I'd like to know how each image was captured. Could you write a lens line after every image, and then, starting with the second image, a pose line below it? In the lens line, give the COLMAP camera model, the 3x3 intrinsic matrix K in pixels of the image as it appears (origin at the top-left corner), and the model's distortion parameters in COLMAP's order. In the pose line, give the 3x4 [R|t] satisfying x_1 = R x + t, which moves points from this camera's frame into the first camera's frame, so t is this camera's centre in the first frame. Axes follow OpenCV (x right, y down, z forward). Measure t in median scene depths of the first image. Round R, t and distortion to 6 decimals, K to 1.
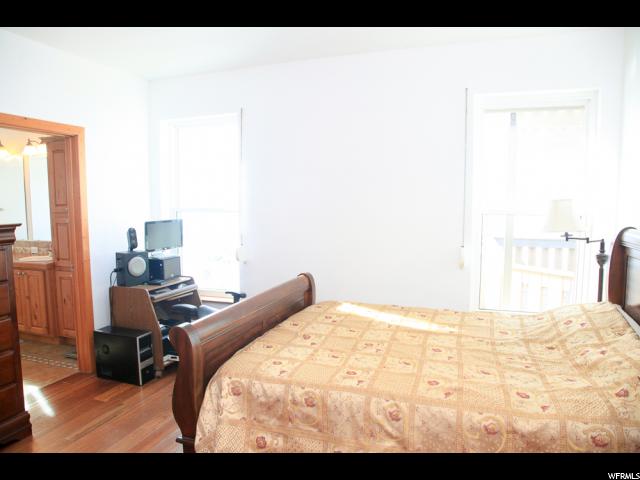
lens RADIAL K [[442.4, 0, 318.7], [0, 442.4, 238.4], [0, 0, 1]] dist [-0.072821, 0.012395]
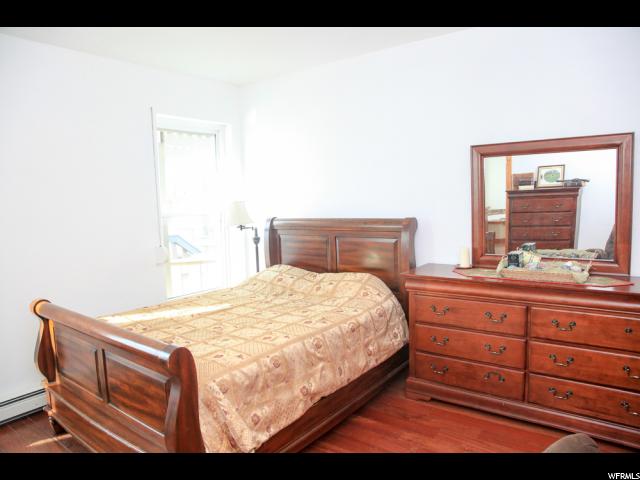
lens RADIAL K [[442.4, 0, 317.5], [0, 442.4, 241.5], [0, 0, 1]] dist [-0.072821, 0.012395]
pose [[0.306150, -0.098349, 0.946889, -1.050820], [0.120266, 0.990676, 0.064012, -0.029244], [-0.944356, 0.094282, 0.315124, 0.443790]]
